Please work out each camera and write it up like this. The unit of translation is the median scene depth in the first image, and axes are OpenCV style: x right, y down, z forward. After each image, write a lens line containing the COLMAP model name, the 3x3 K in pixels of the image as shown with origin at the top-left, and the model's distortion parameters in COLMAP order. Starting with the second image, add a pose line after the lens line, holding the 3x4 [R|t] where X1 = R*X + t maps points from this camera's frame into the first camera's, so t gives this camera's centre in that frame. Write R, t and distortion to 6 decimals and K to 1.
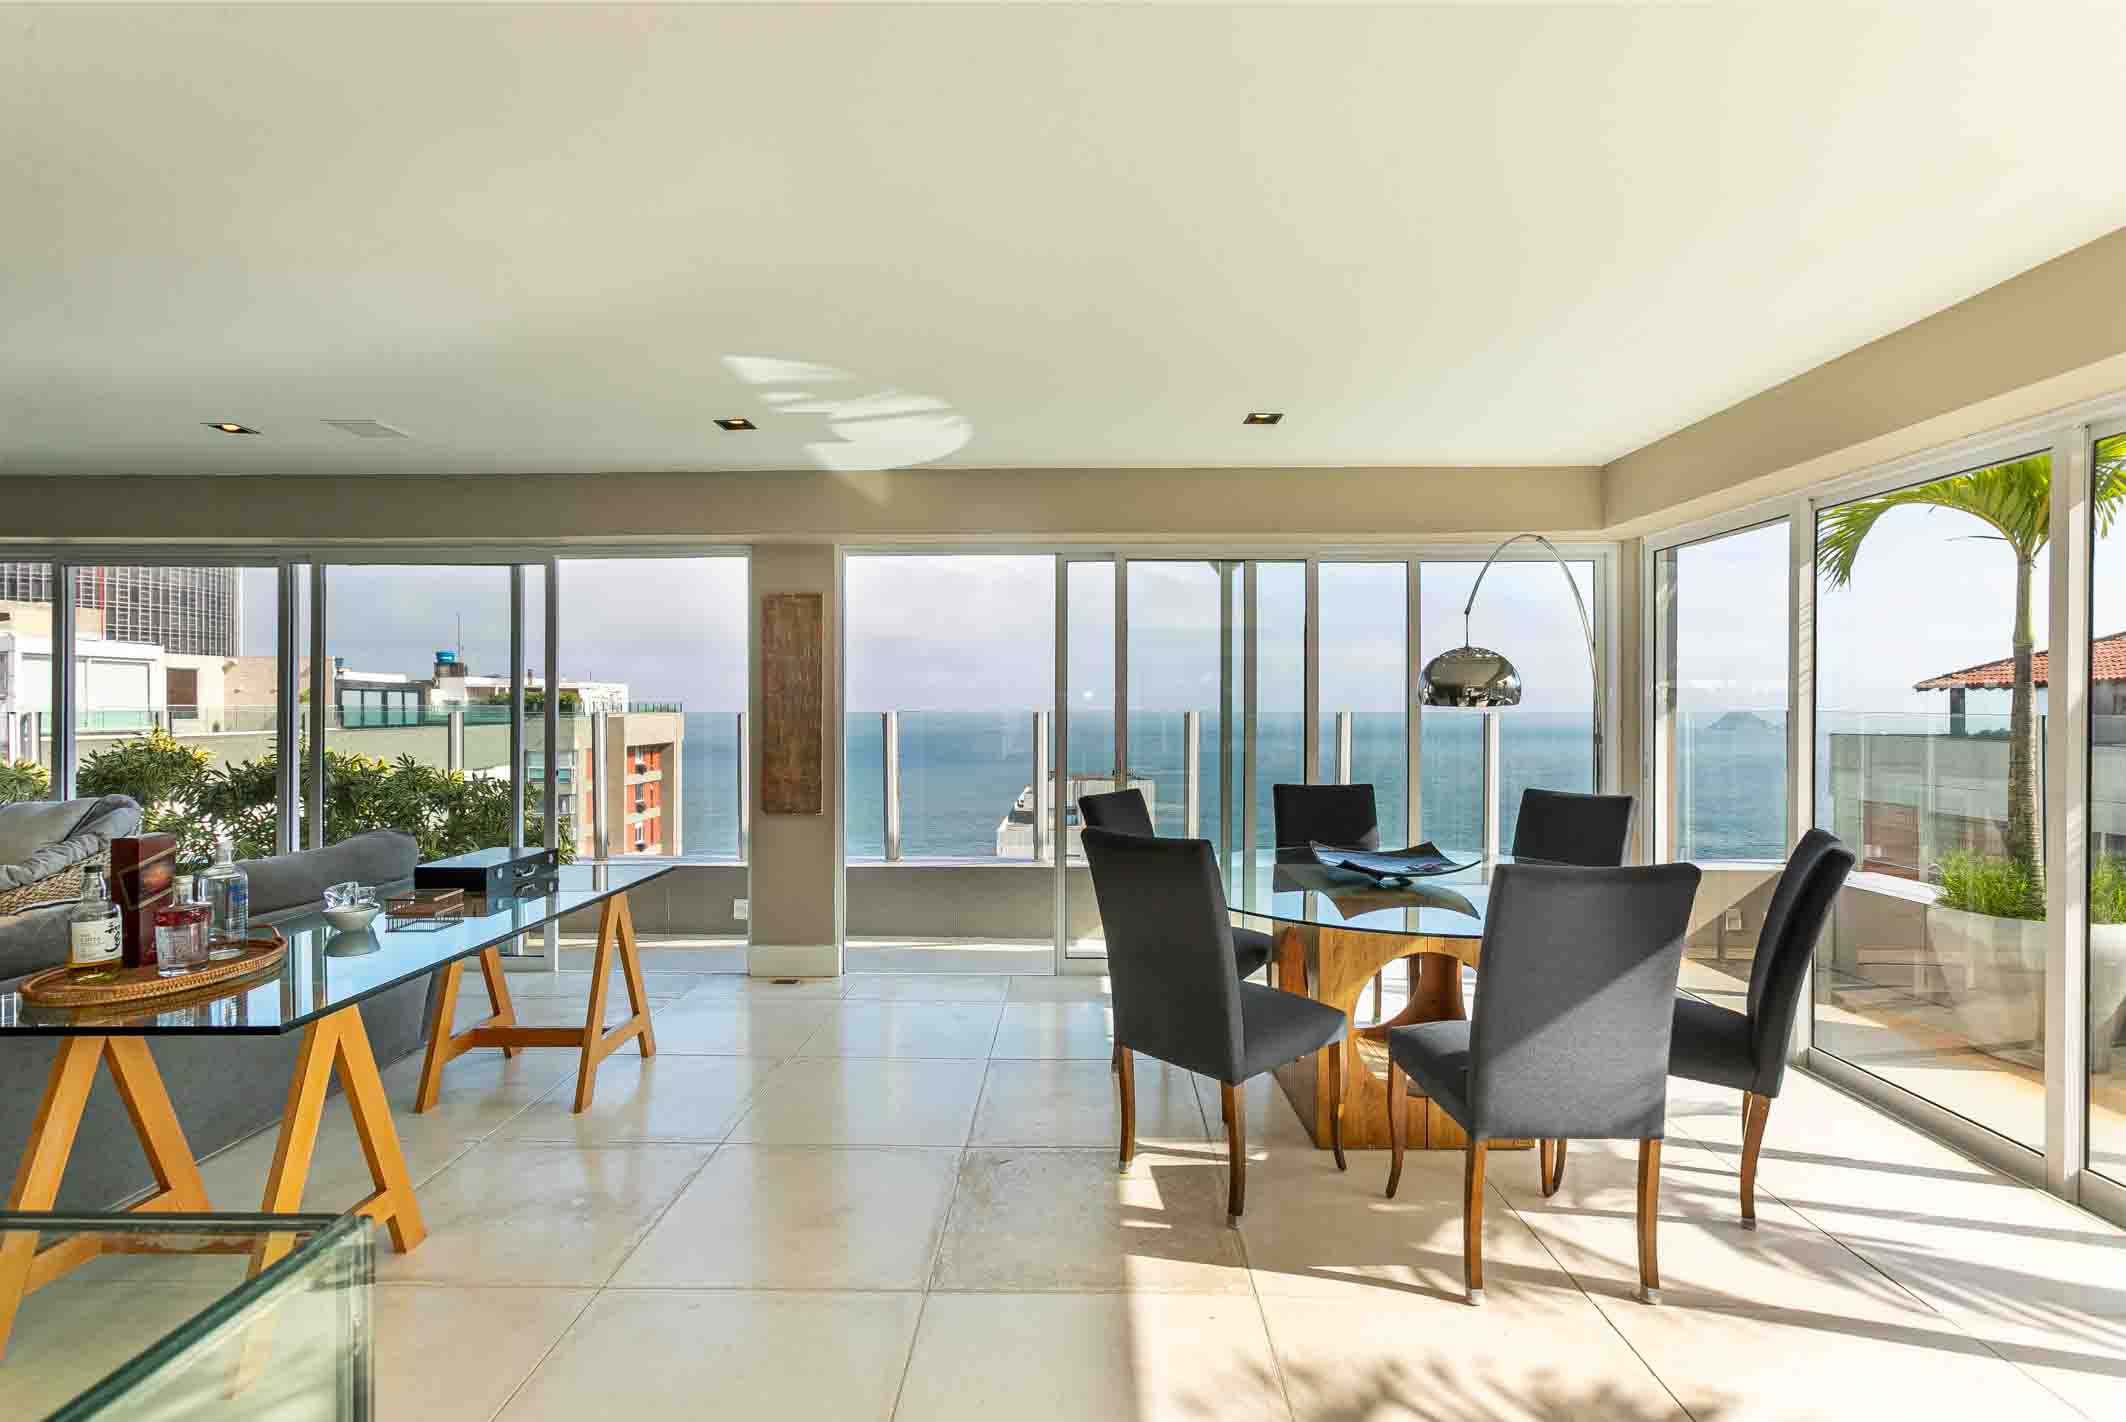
lens RADIAL K [[986.1, 0, 1051.3], [0, 986.1, 704.5], [0, 0, 1]] dist [0.001030, 0.006931]
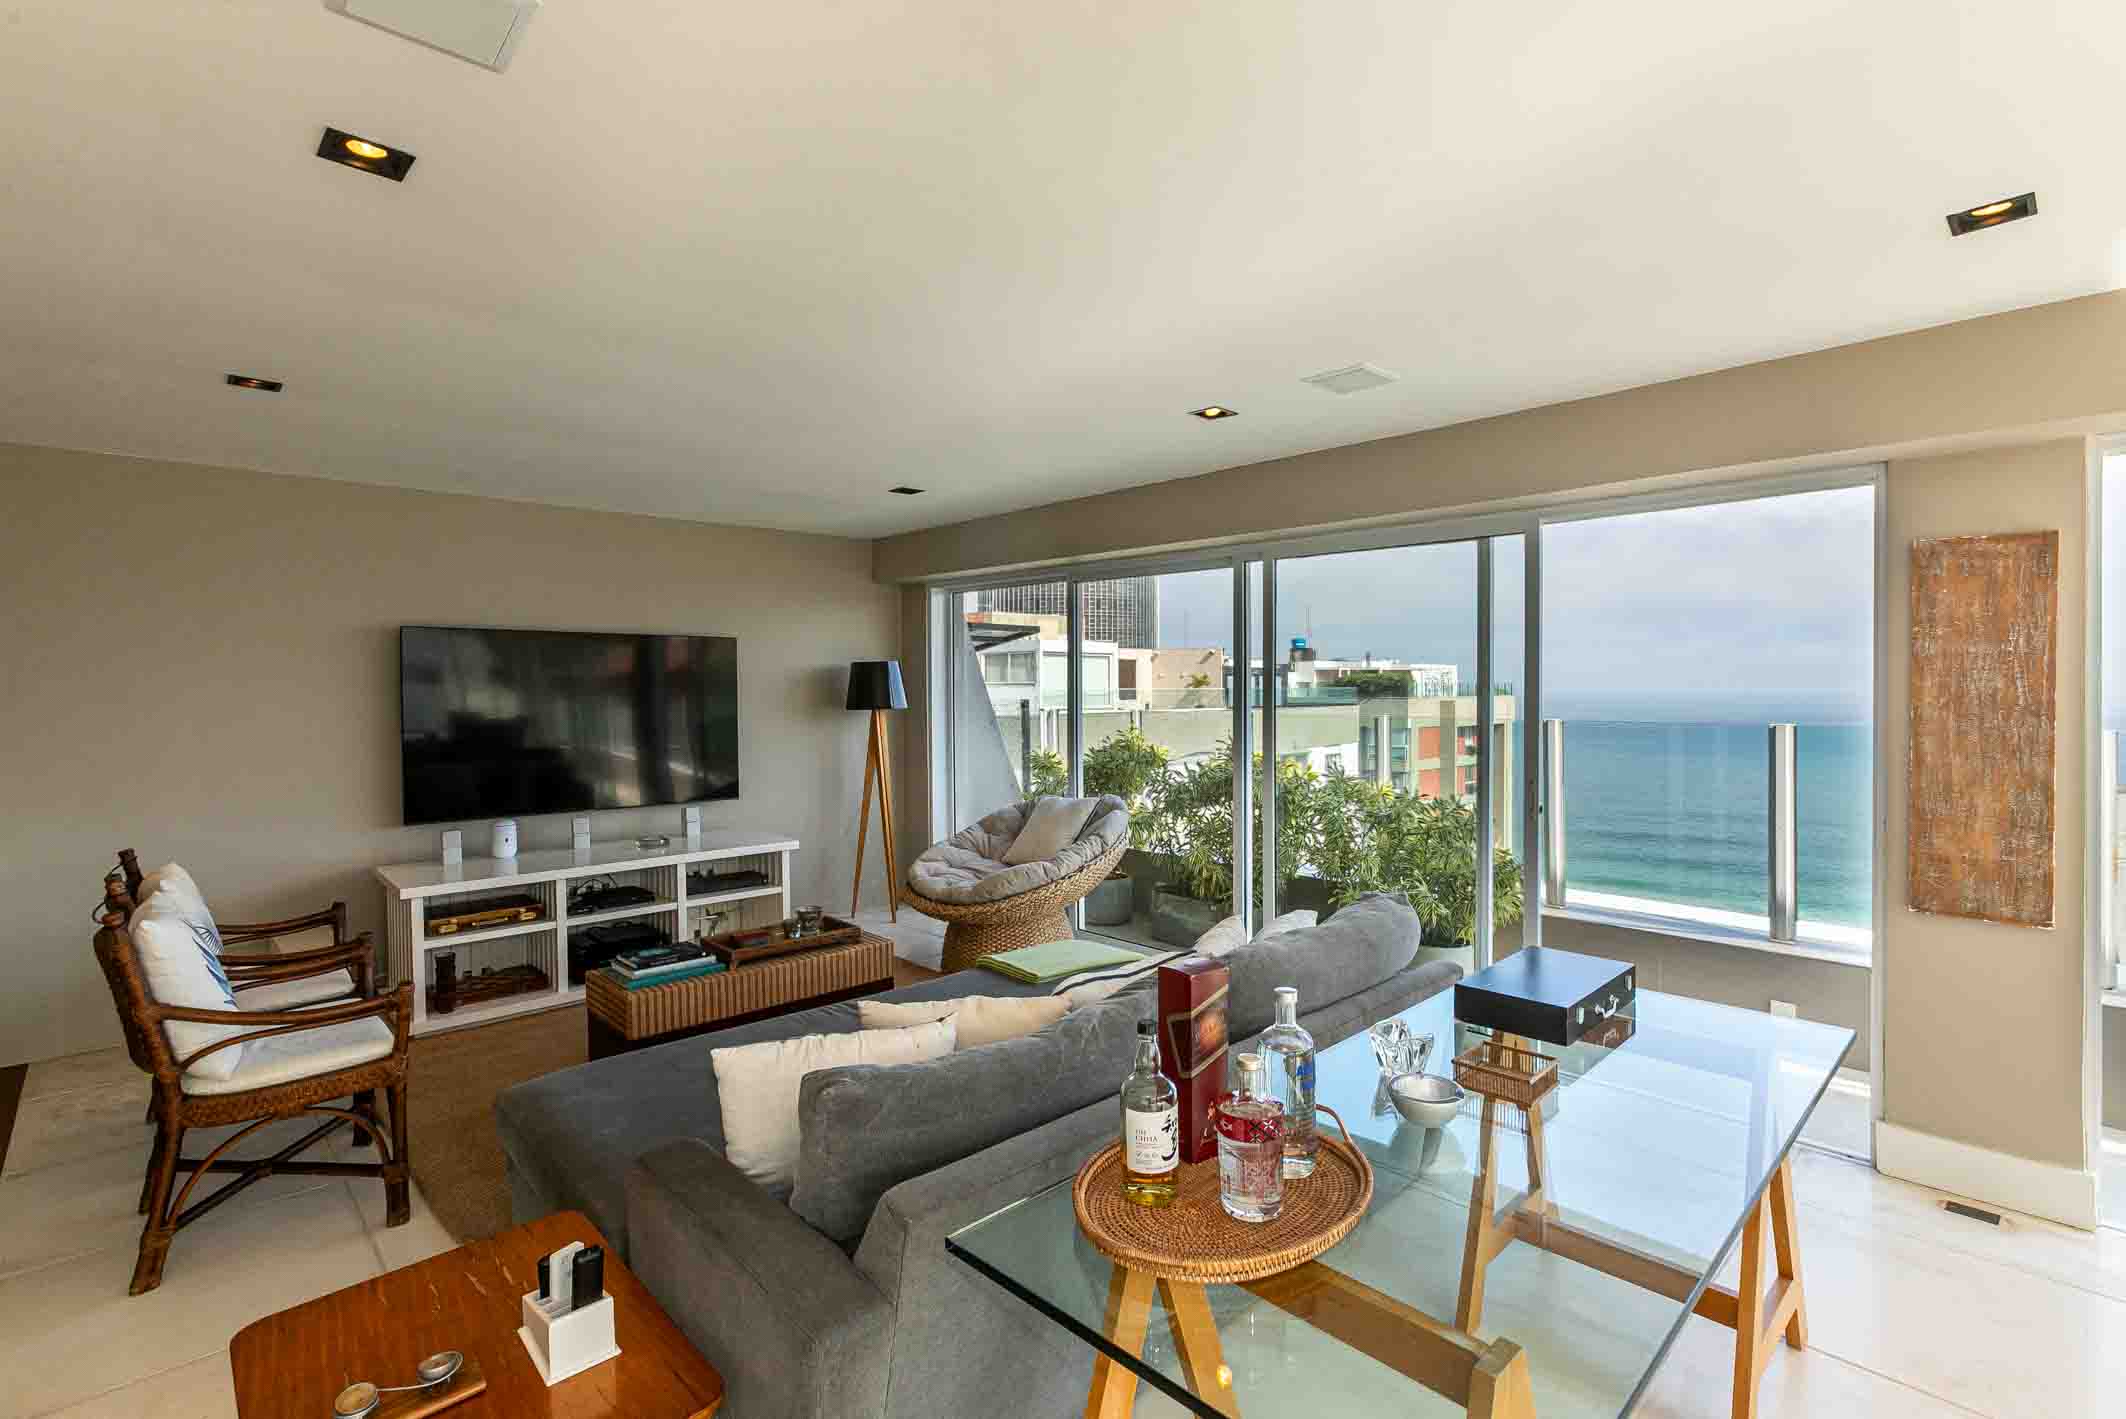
lens RADIAL K [[988.1, 0, 1059.1], [0, 988.1, 706.8], [0, 0, 1]] dist [-0.021128, 0.020626]
pose [[0.707023, 0.014117, -0.707050, -0.231550], [0.001928, 0.999759, 0.021890, -0.026165], [0.707188, -0.016839, 0.706825, 0.211771]]
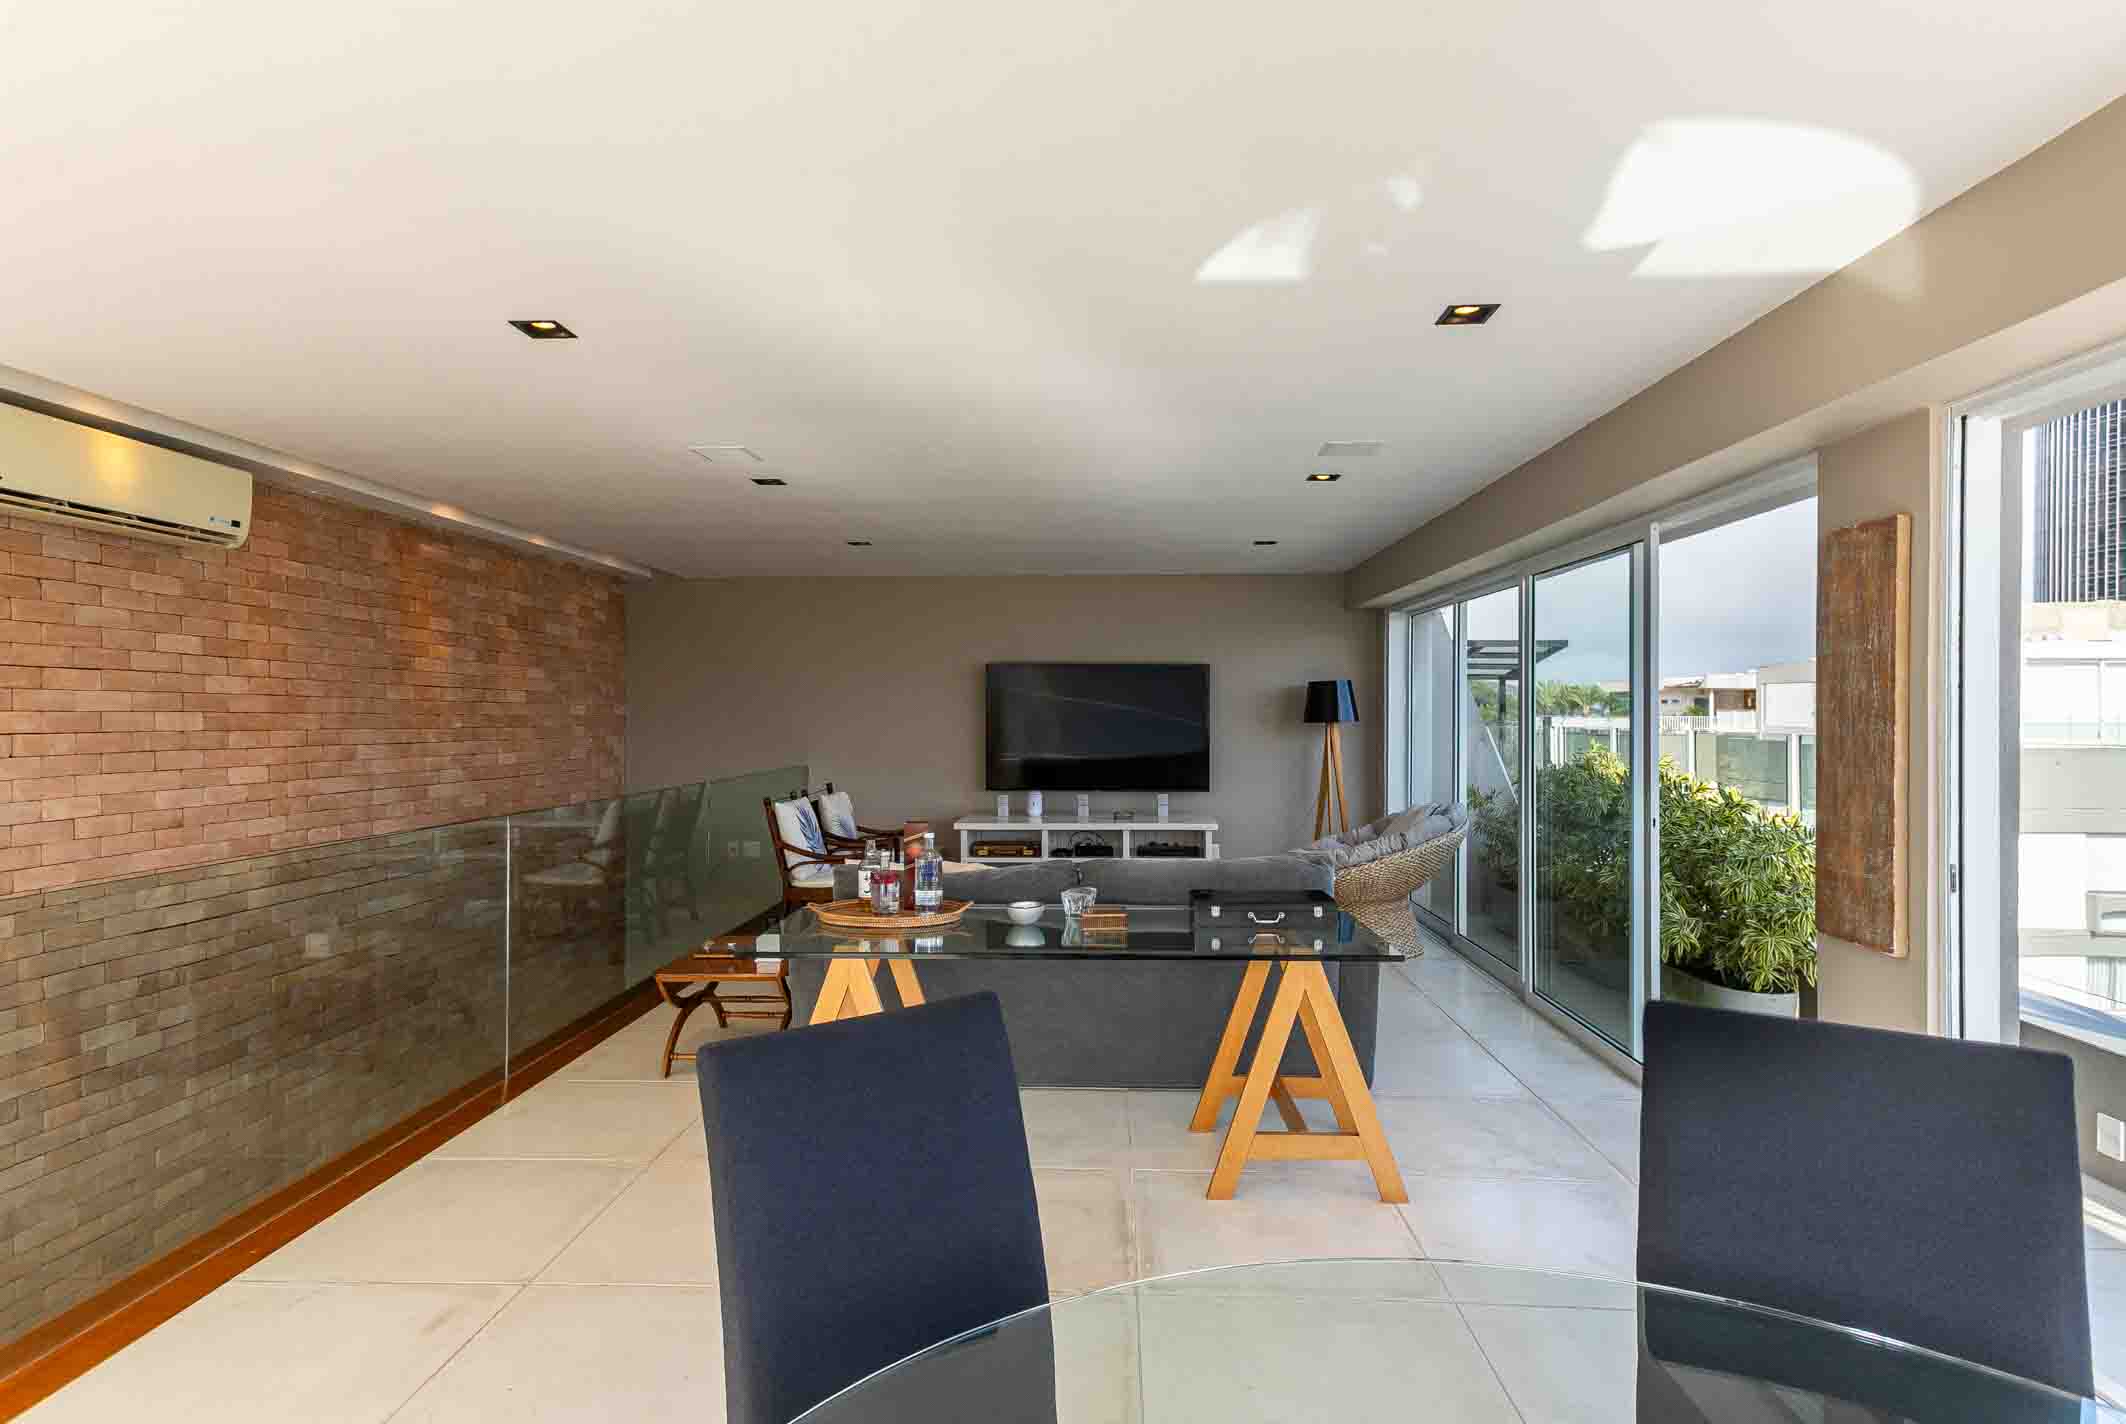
lens RADIAL K [[1108.2, 0, 1069.5], [0, 1108.2, 716.1], [0, 0, 1]] dist [-0.002568, -0.000141]
pose [[-0.014041, 0.004416, -0.999892, 0.327947], [0.000179, 0.999990, 0.004414, -0.012817], [0.999901, -0.000117, -0.014041, 0.575677]]
